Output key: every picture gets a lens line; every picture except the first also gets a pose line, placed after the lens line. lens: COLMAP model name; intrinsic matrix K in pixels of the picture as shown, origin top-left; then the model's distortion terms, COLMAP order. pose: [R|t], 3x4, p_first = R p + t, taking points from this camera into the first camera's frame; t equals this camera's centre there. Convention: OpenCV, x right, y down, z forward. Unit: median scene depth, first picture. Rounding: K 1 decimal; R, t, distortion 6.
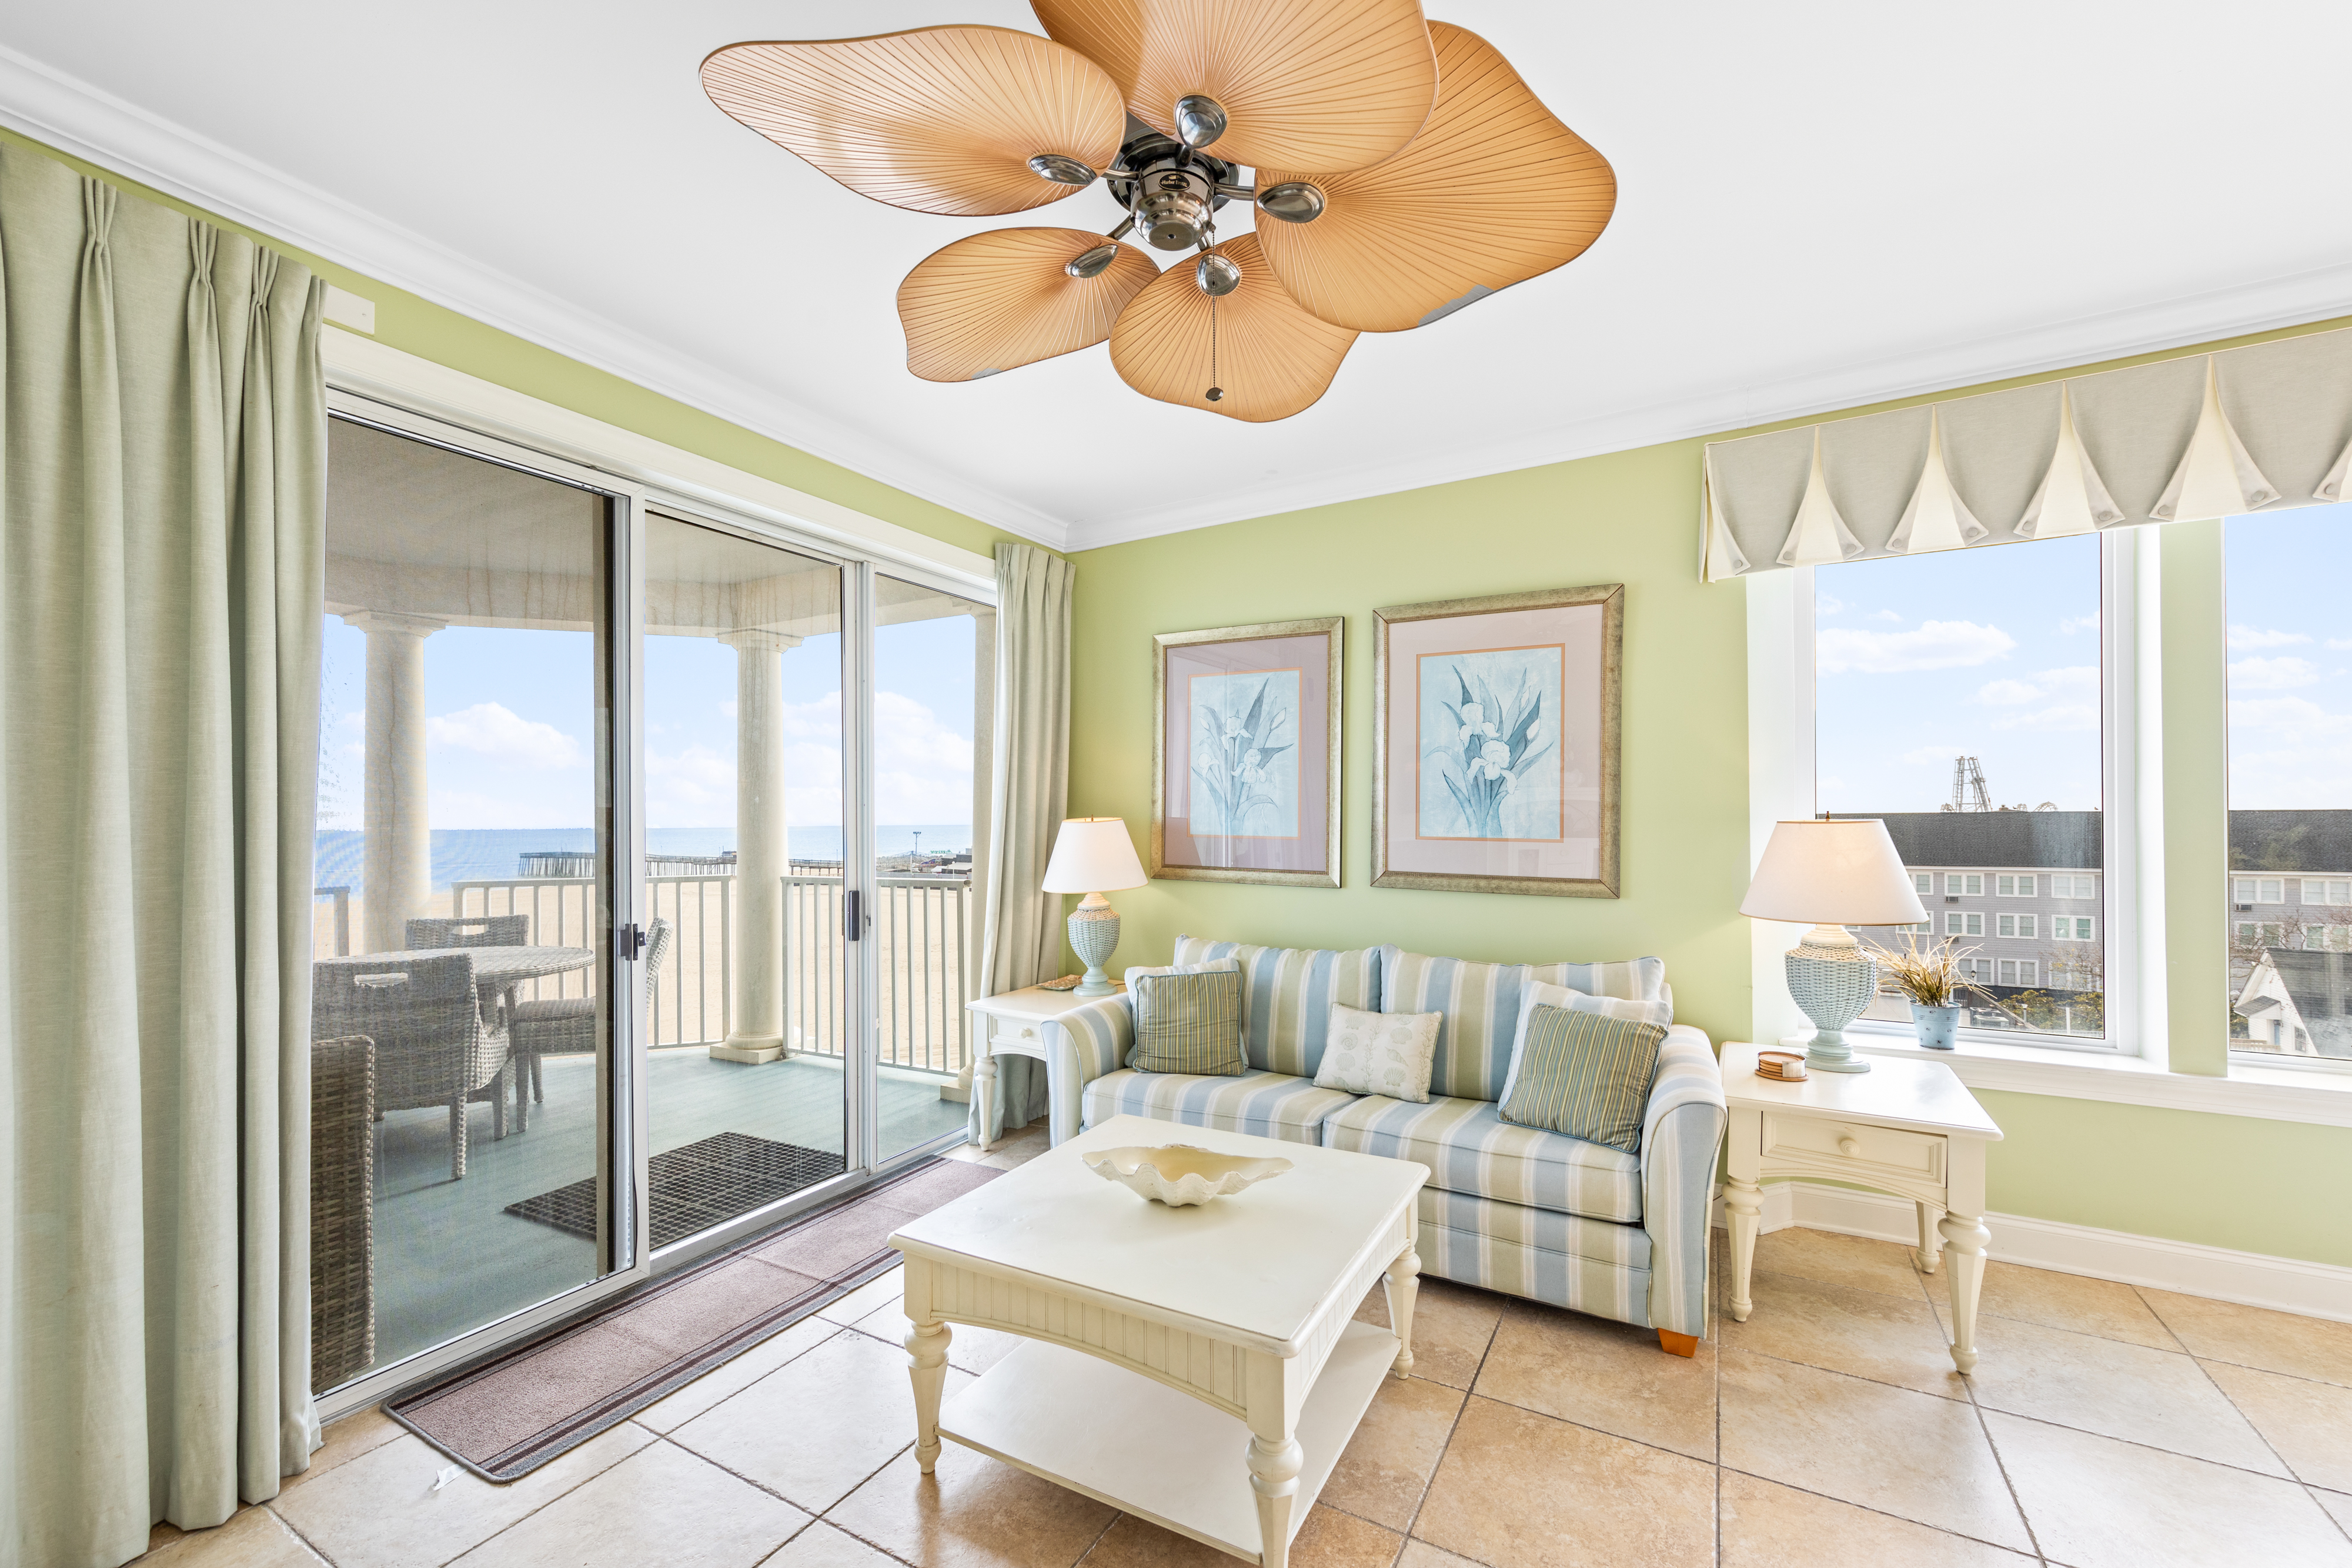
lens RADIAL K [[938.0, 0, 1192.7], [0, 938.0, 810.5], [0, 0, 1]] dist [0.008298, -0.001090]
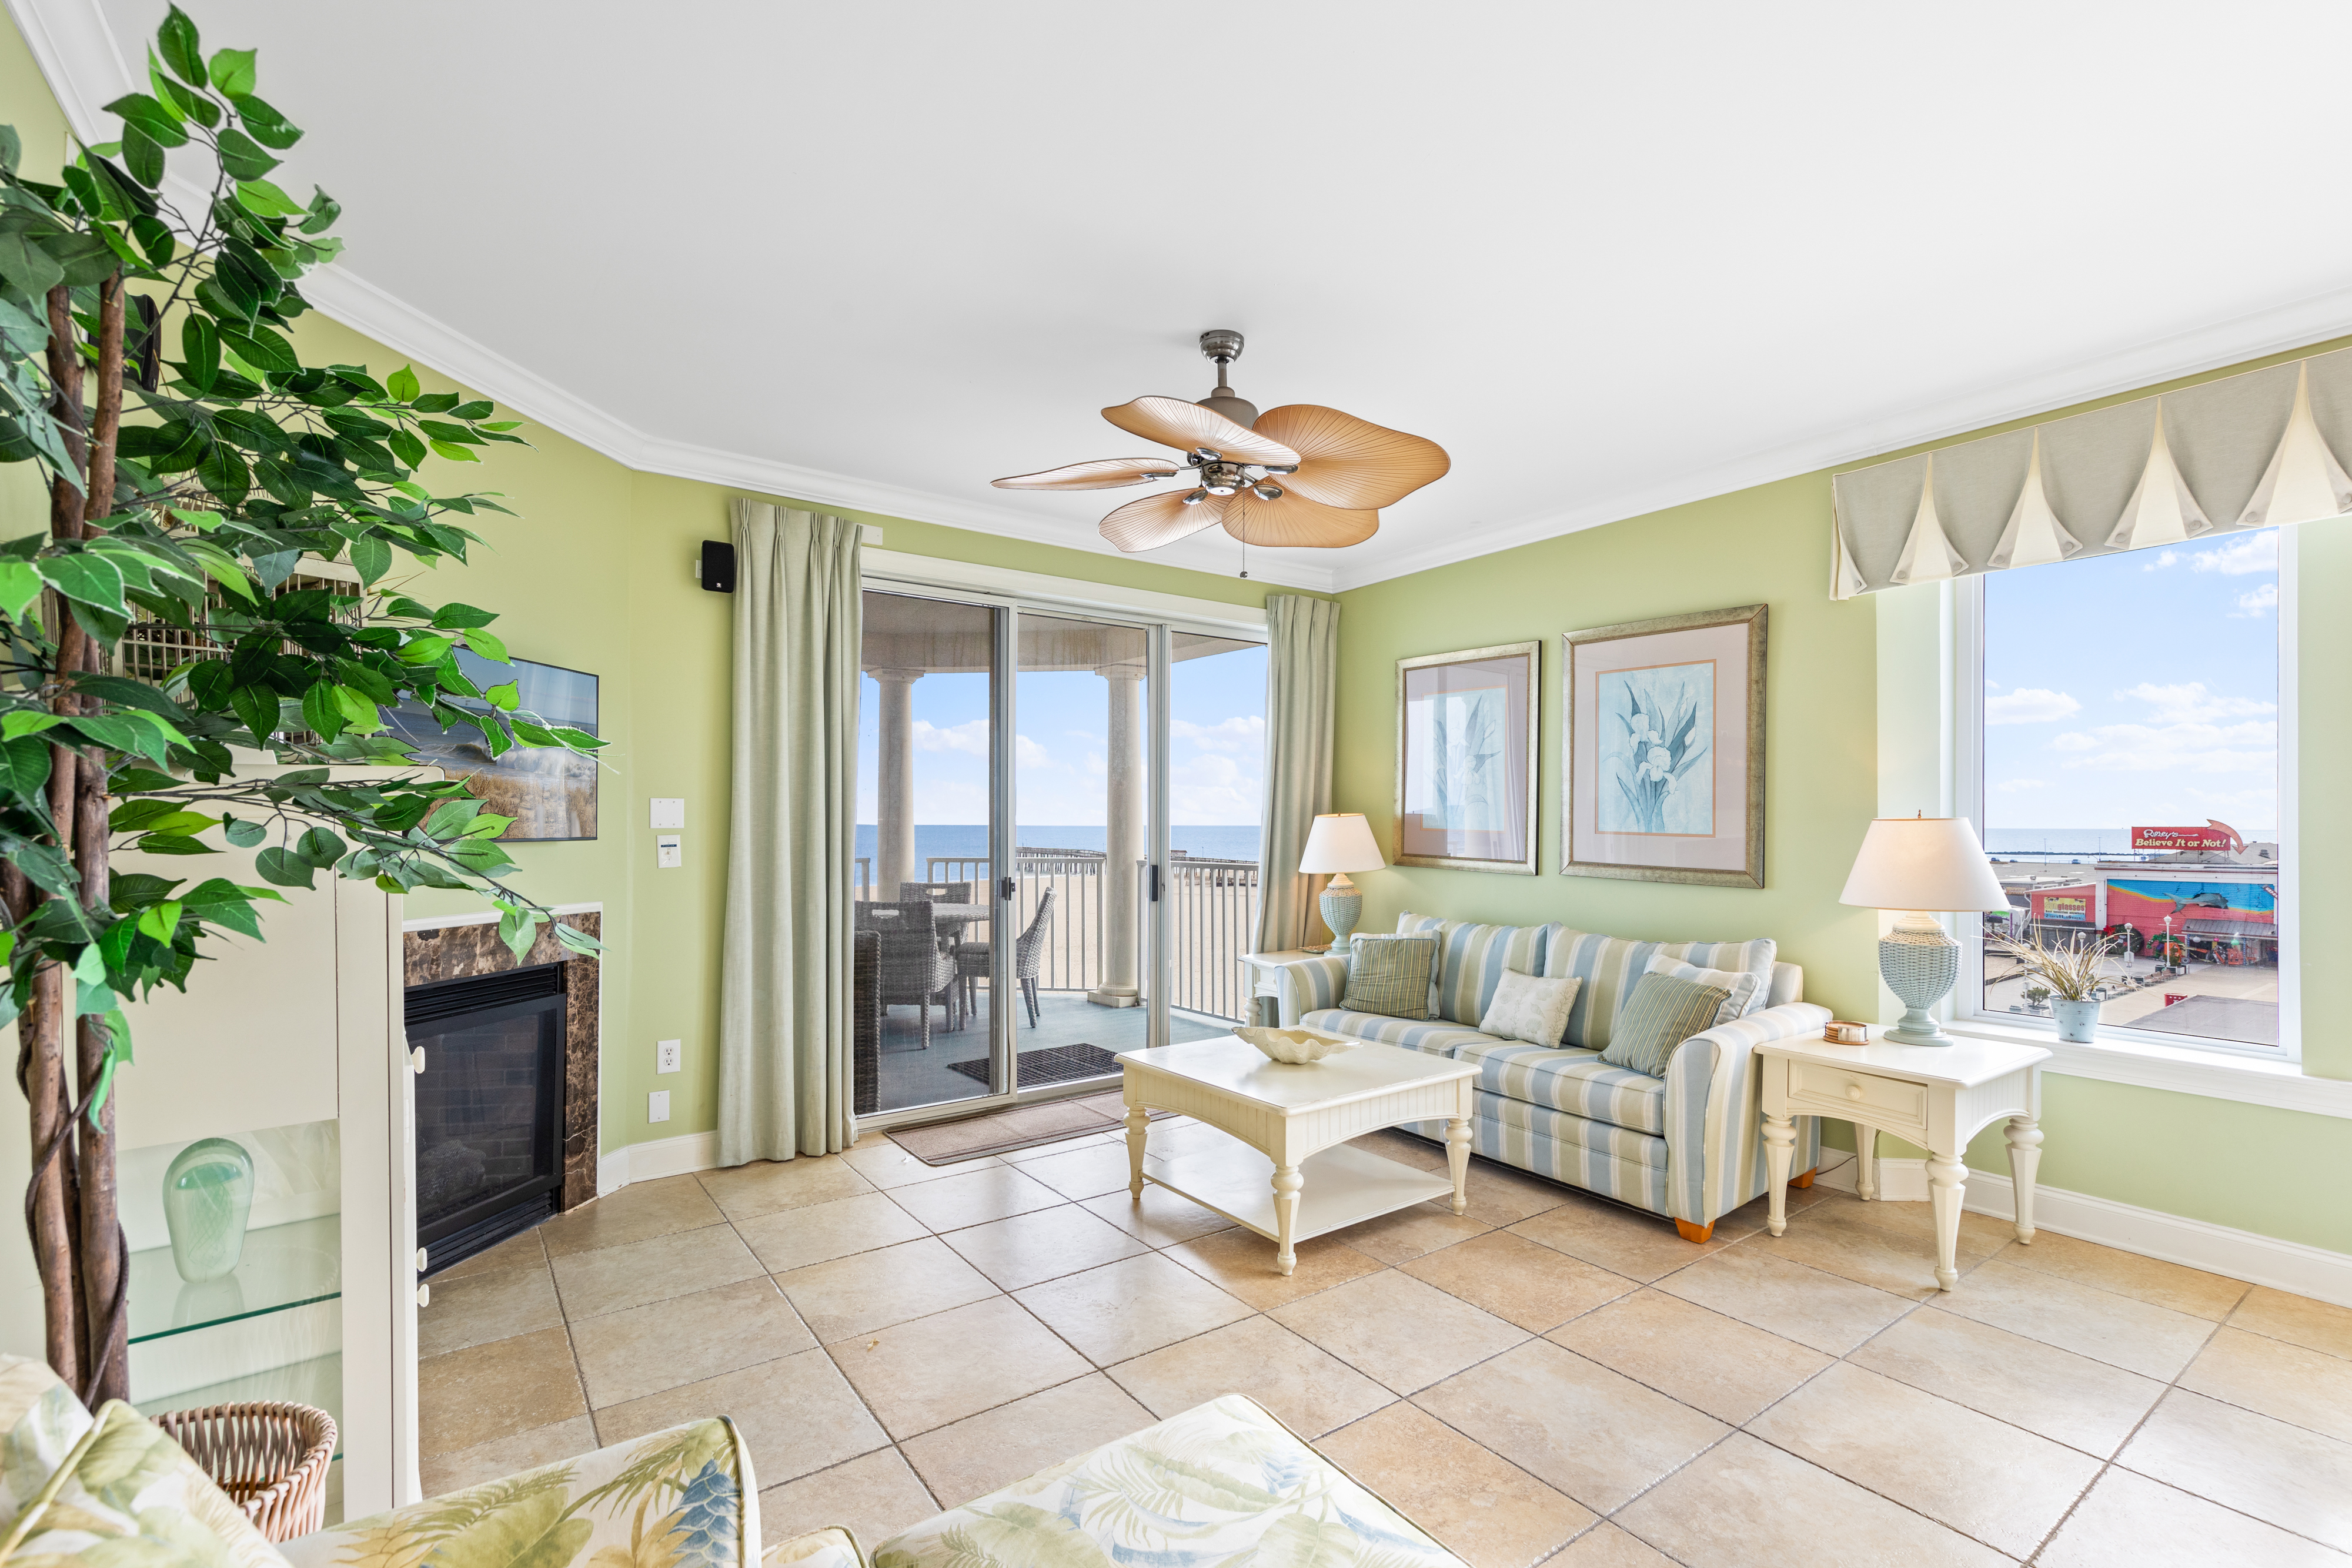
lens RADIAL K [[1059.3, 0, 1197.0], [0, 1059.3, 811.4], [0, 0, 1]] dist [0.007774, -0.000773]
pose [[0.909200, 0.005578, -0.416323, 0.362197], [-0.005143, 0.999984, 0.002168, 0.003594], [0.416329, 0.000170, 0.909214, -0.406864]]
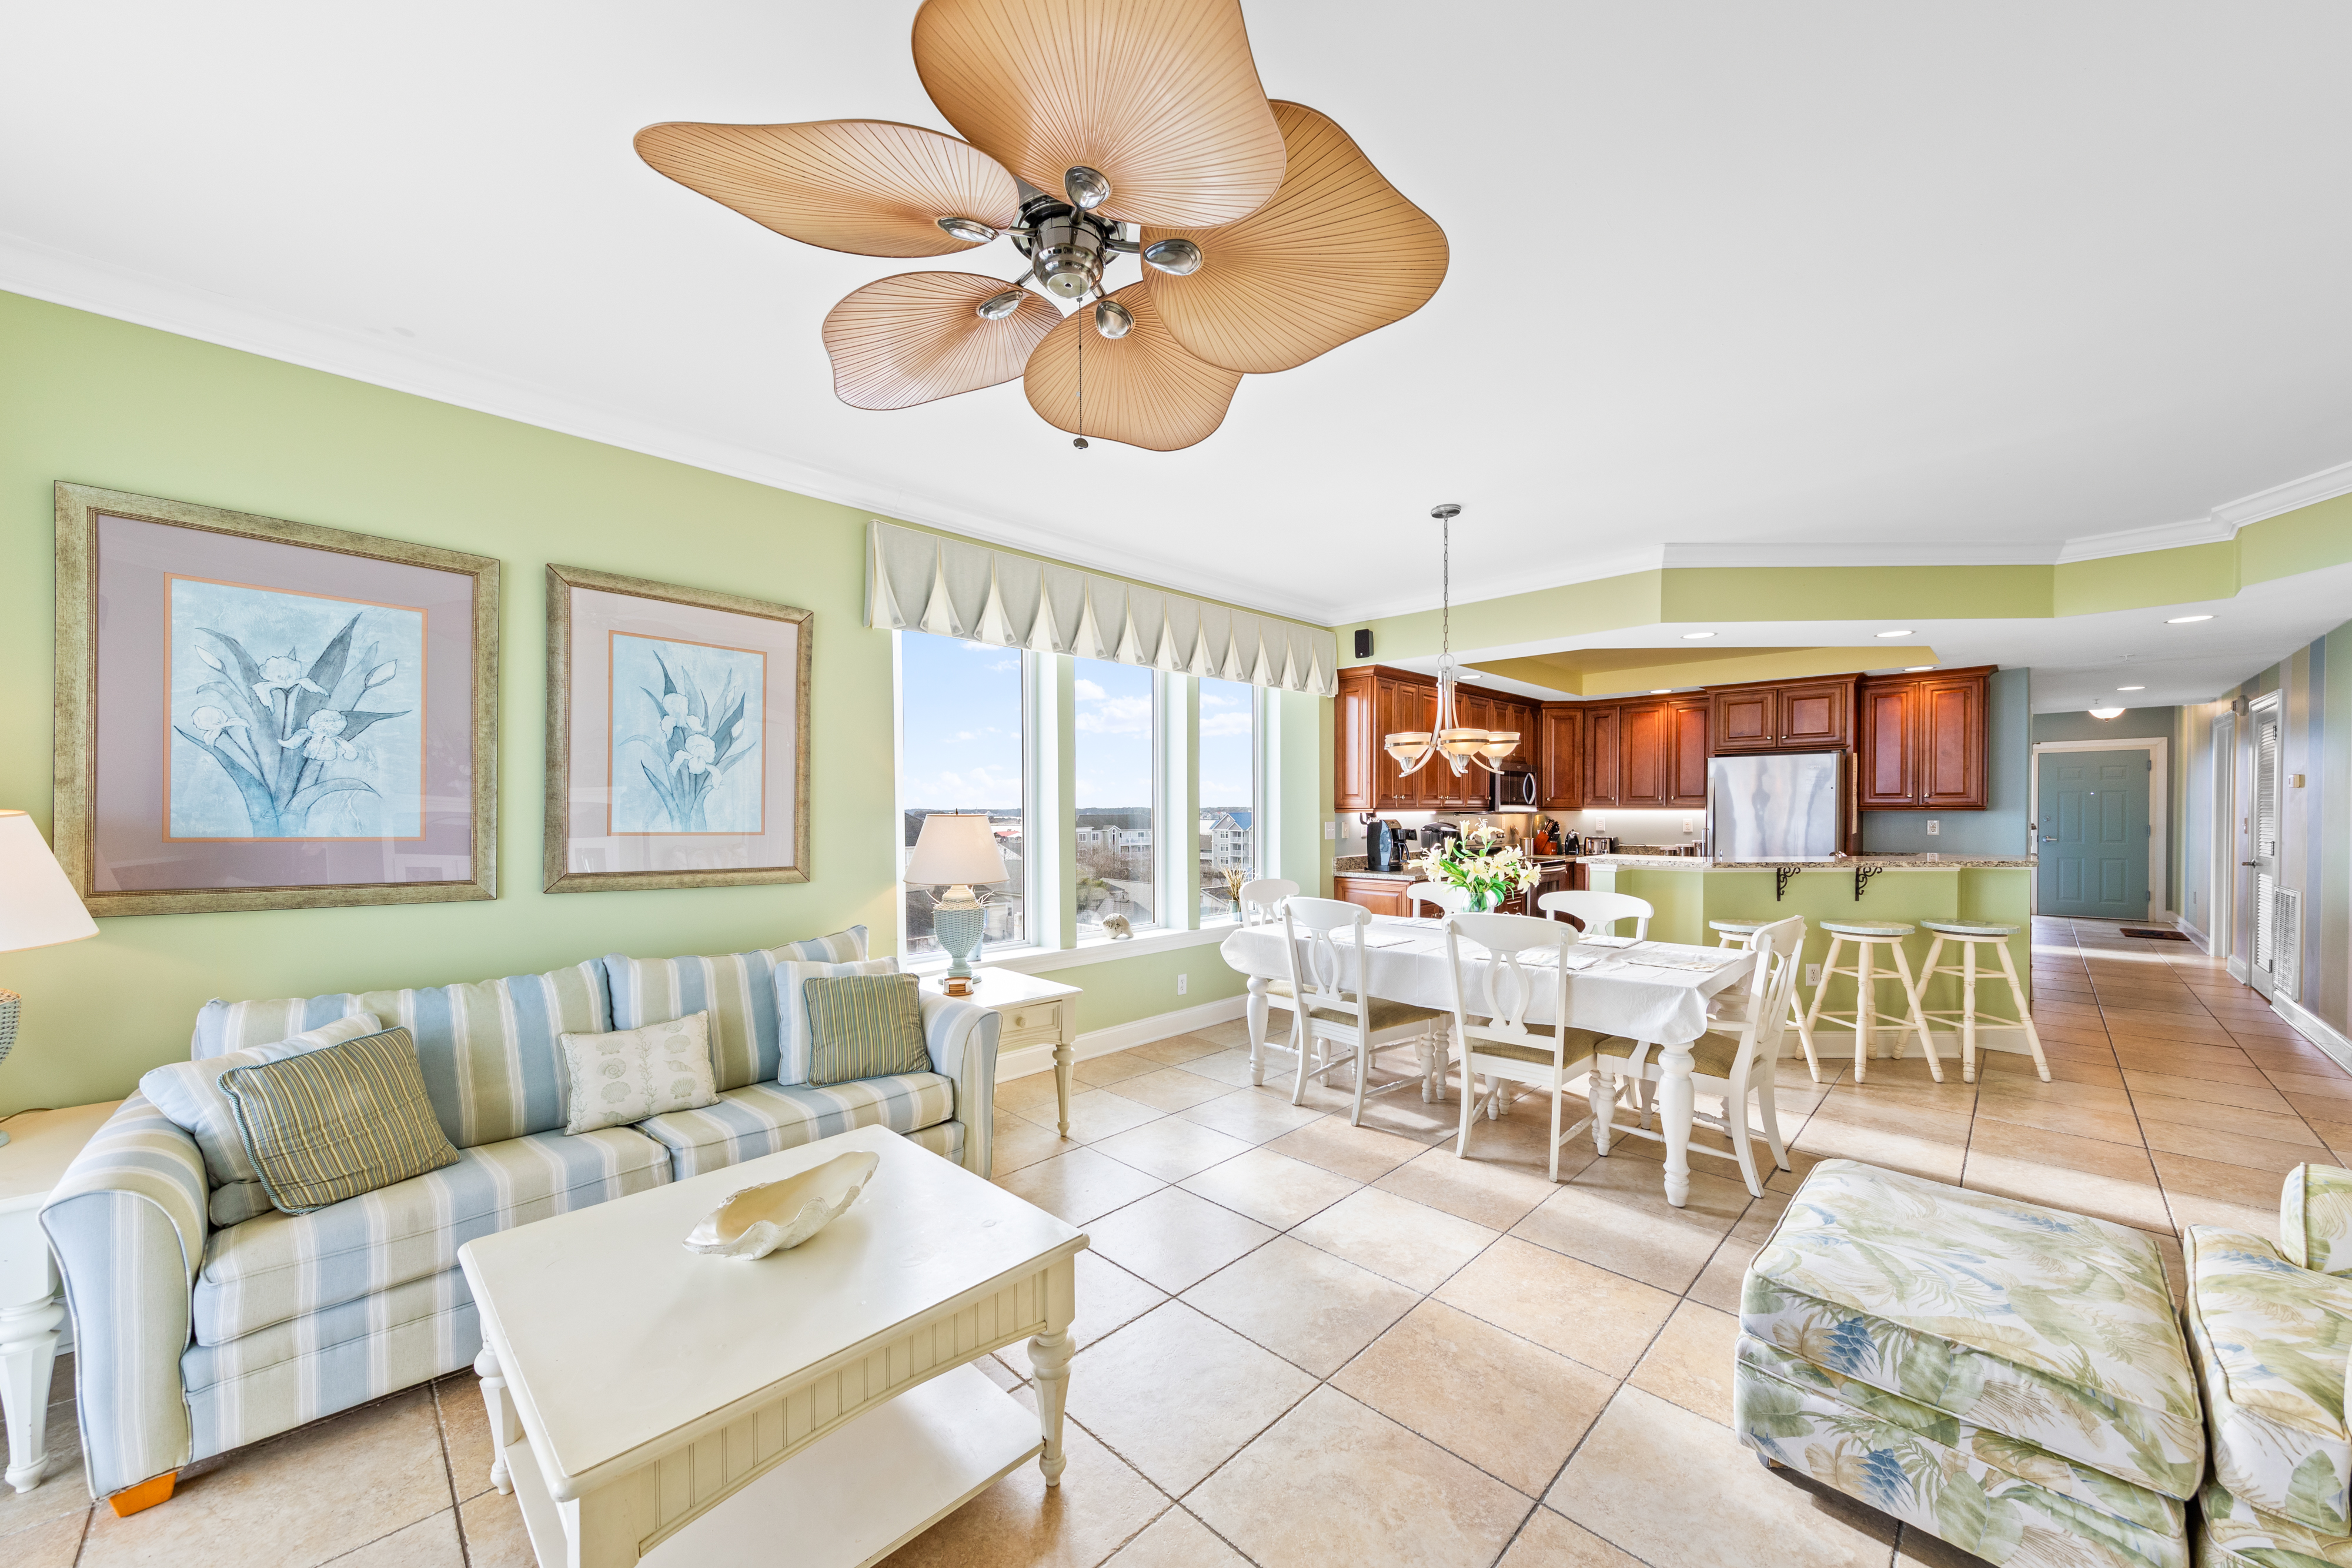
lens RADIAL K [[875.5, 0, 1161.5], [0, 875.5, 815.7], [0, 0, 1]] dist [0.006993, -0.001097]
pose [[0.266211, -0.000644, 0.963915, -0.466867], [-0.008880, 0.999956, 0.003120, 0.004788], [-0.963874, -0.009390, 0.266193, 0.285853]]
